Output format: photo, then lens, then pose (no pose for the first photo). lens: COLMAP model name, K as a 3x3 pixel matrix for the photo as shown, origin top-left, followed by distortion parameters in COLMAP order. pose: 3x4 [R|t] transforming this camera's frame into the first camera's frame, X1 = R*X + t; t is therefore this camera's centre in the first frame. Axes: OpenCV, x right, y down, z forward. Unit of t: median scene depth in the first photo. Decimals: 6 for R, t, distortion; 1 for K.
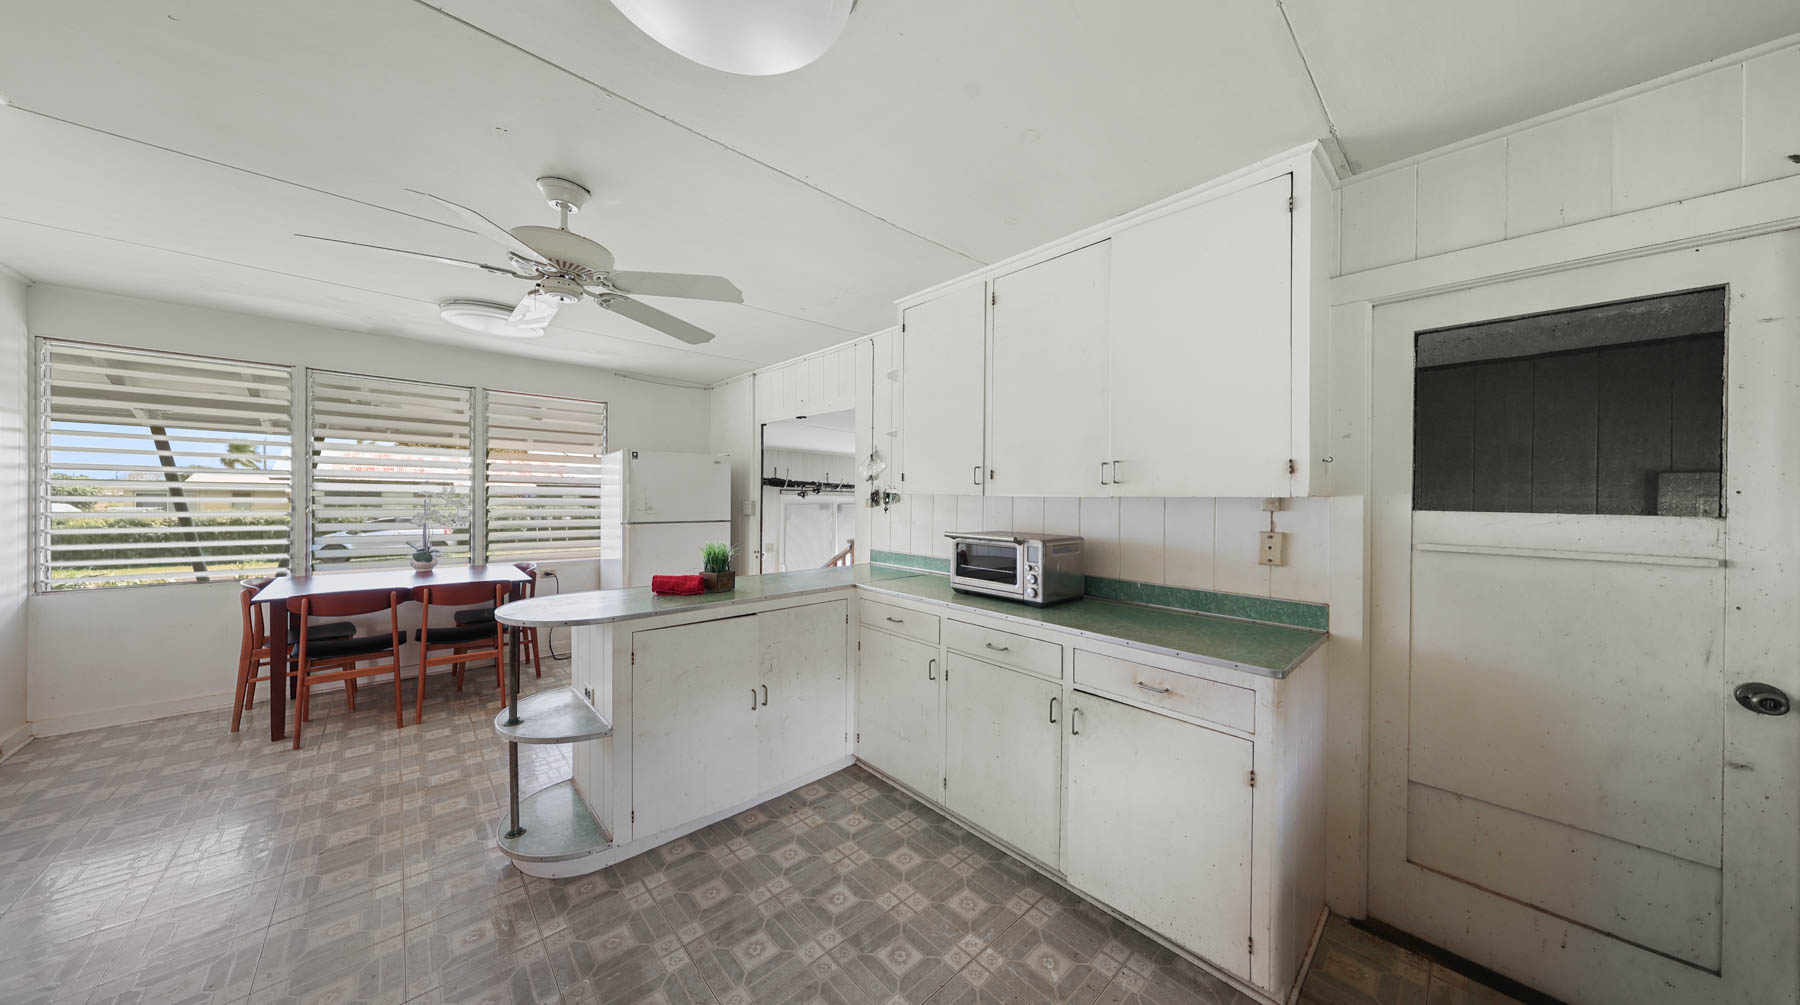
lens RADIAL K [[554.4, 0, 905.0], [0, 554.4, 496.3], [0, 0, 1]] dist [0.000916, 0.000056]
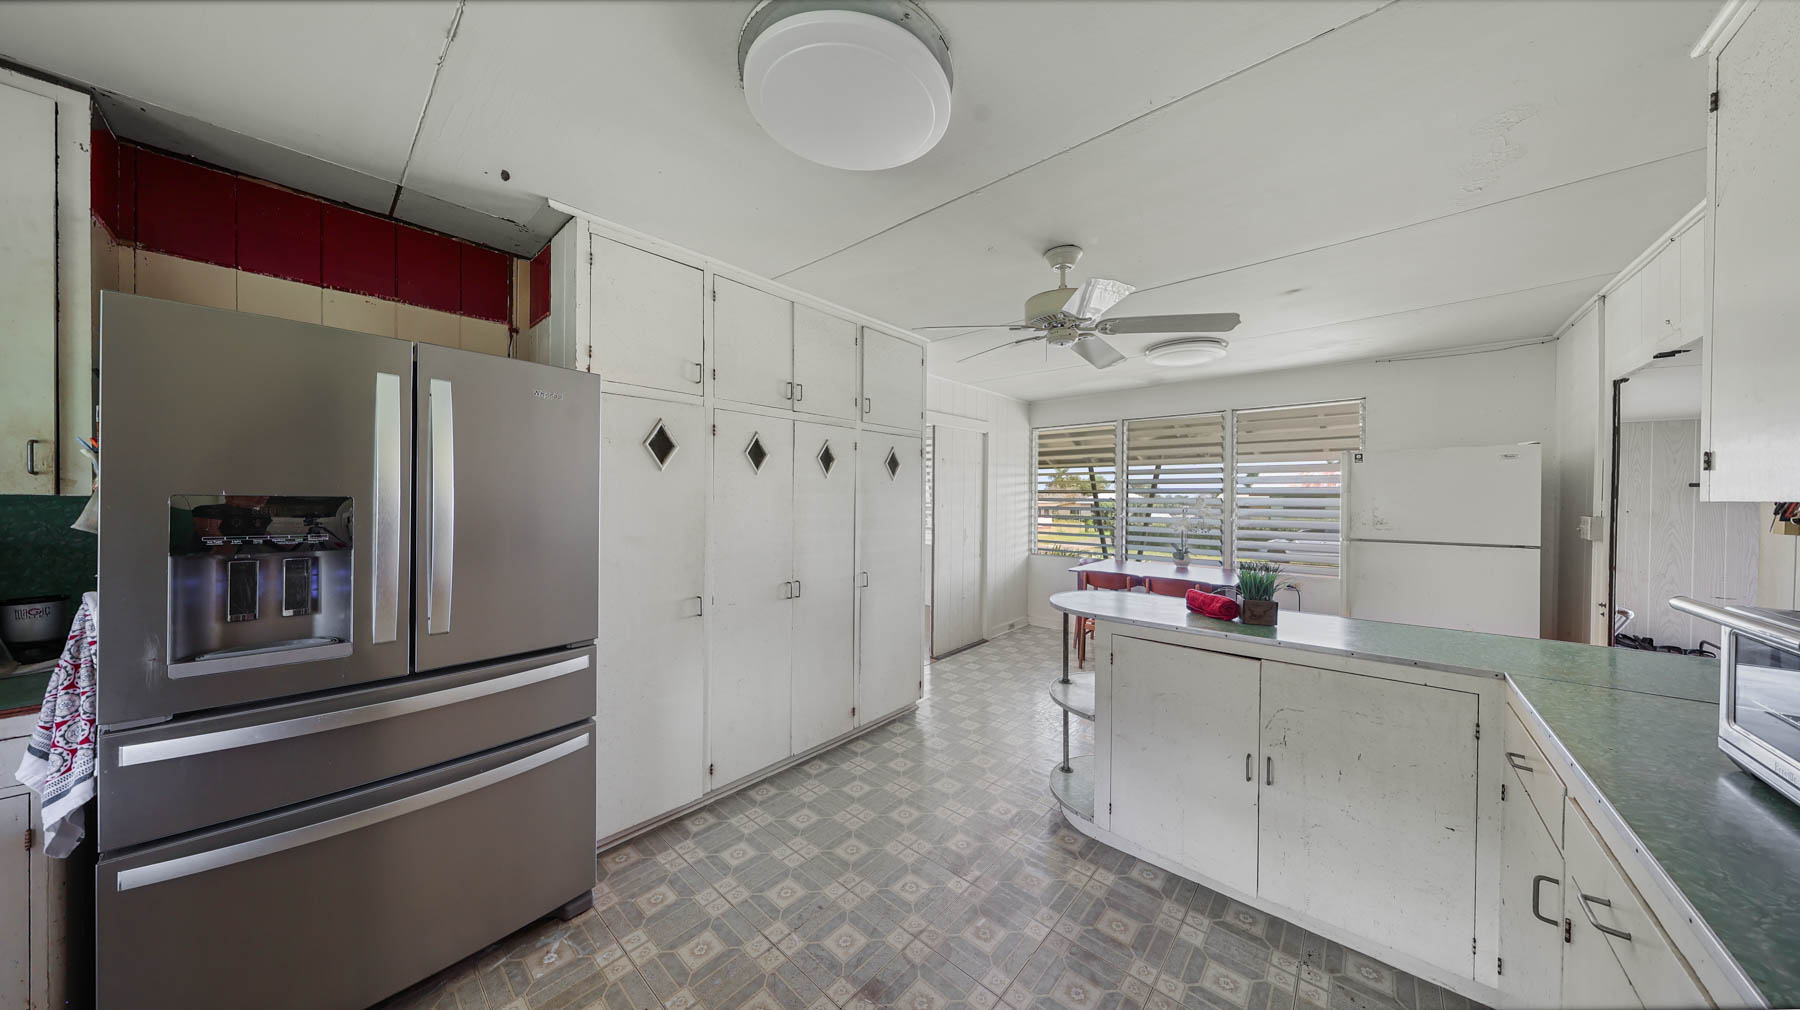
lens RADIAL K [[530.4, 0, 905.3], [0, 530.4, 503.1], [0, 0, 1]] dist [0.000615, 0.000034]
pose [[0.096530, -0.007036, -0.995305, 0.431424], [-0.005848, 0.999954, -0.007636, 0.006408], [0.995313, 0.006557, 0.096484, 0.458778]]
